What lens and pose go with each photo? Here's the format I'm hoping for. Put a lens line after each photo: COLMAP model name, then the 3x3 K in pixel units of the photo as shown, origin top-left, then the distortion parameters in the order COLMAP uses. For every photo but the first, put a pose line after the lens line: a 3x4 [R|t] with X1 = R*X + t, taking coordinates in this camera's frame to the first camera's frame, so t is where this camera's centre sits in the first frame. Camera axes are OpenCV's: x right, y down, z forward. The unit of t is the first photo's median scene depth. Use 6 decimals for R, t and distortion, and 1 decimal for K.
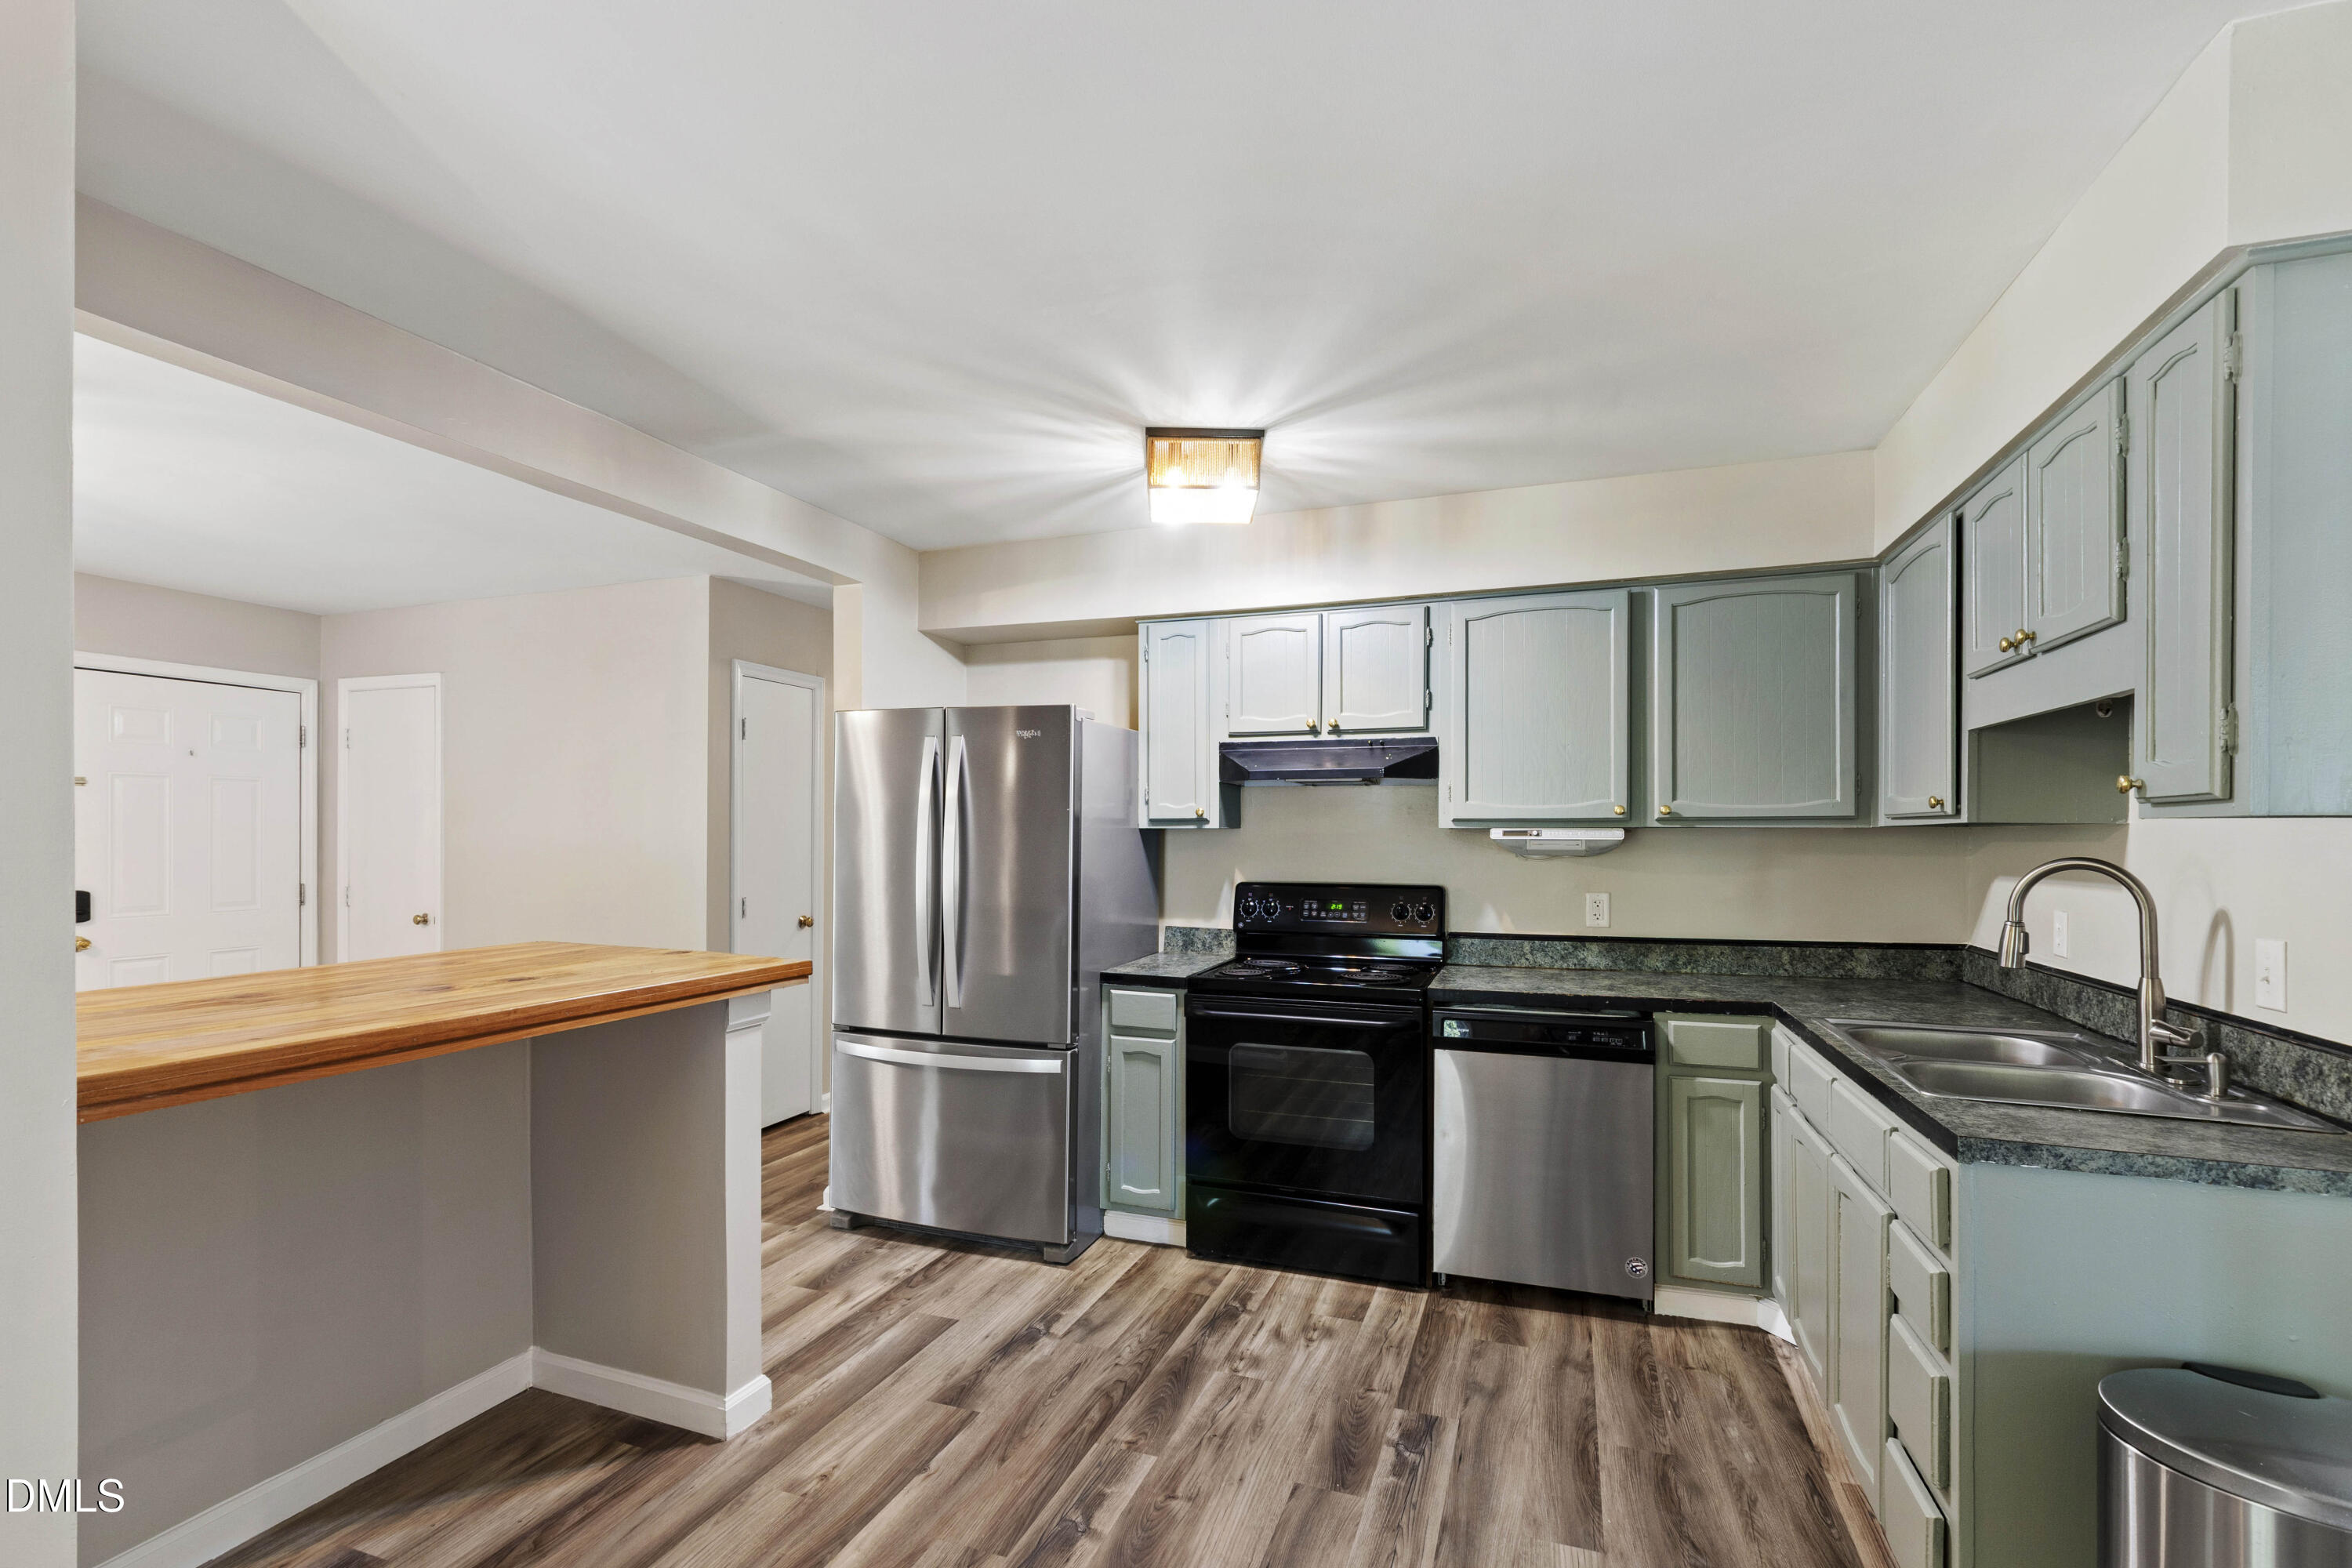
lens RADIAL K [[1039.3, 0, 1177.8], [0, 1039.3, 829.1], [0, 0, 1]] dist [0.001993, -0.003939]
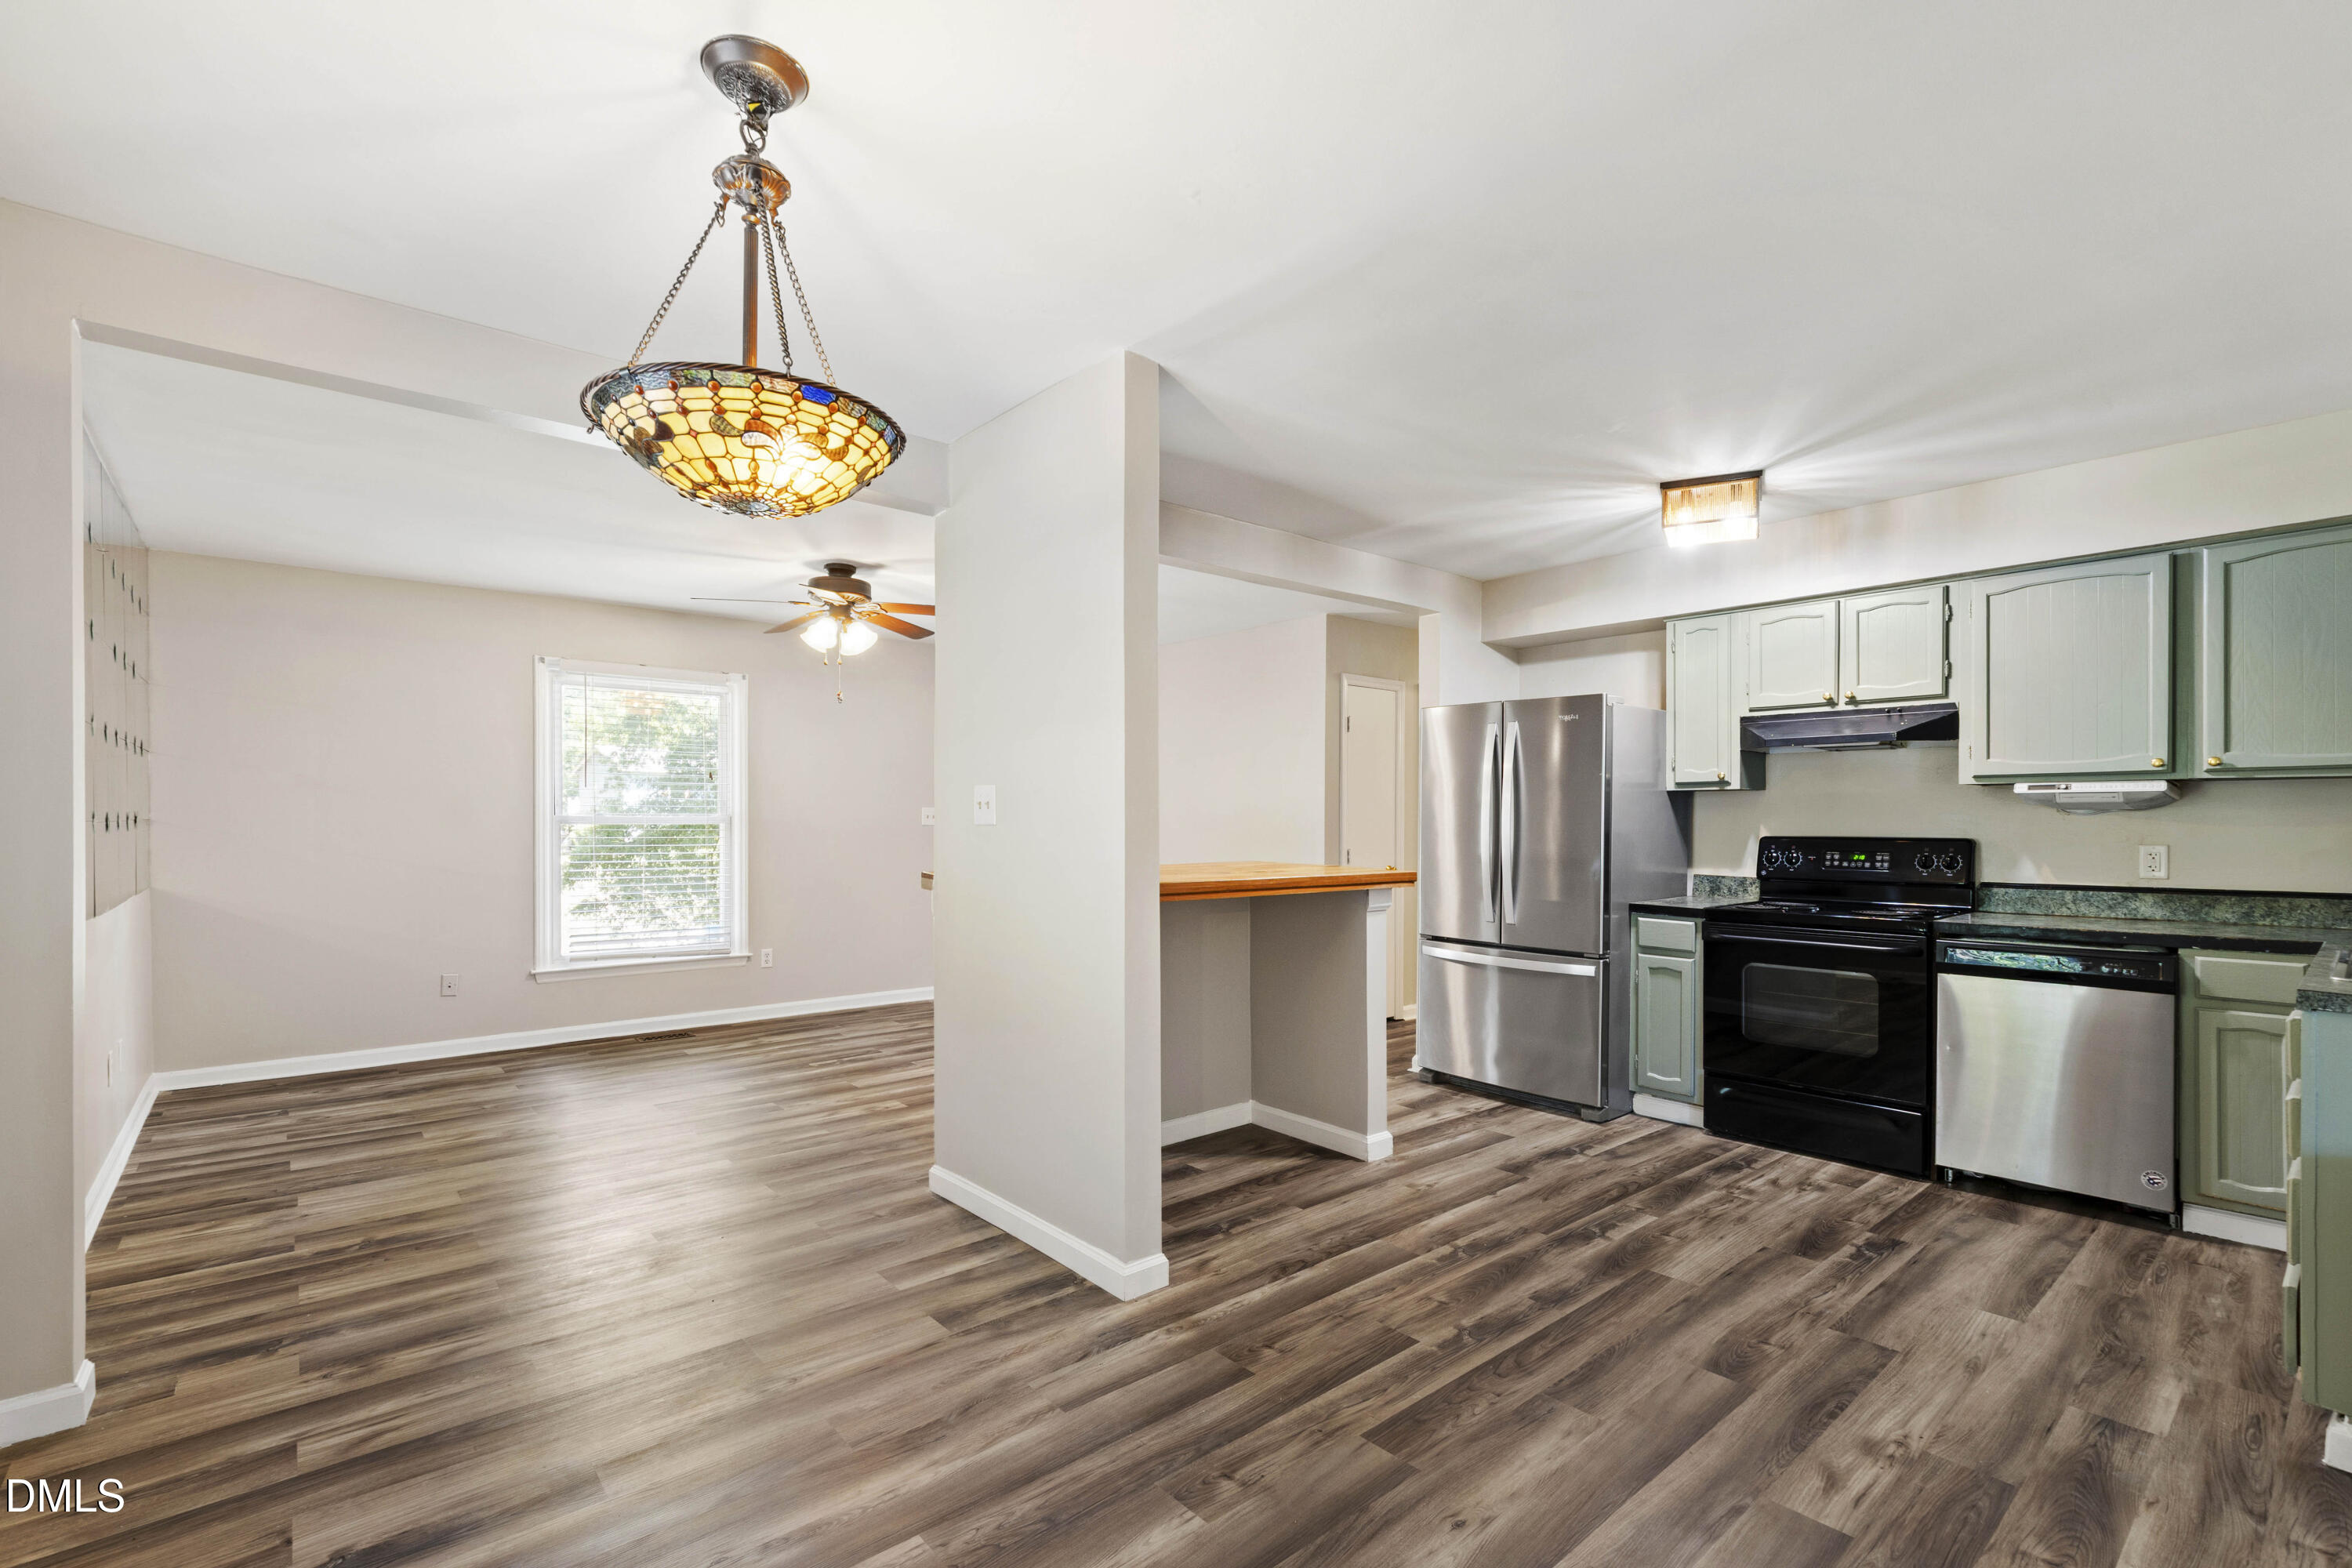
lens RADIAL K [[1039.3, 0, 1169.5], [0, 1039.3, 820.7], [0, 0, 1]] dist [0.001993, -0.003939]
pose [[0.866159, 0.000776, -0.499768, 0.080616], [0.001185, 0.999993, 0.003606, 0.035287], [0.499768, -0.003716, 0.866152, -0.414218]]
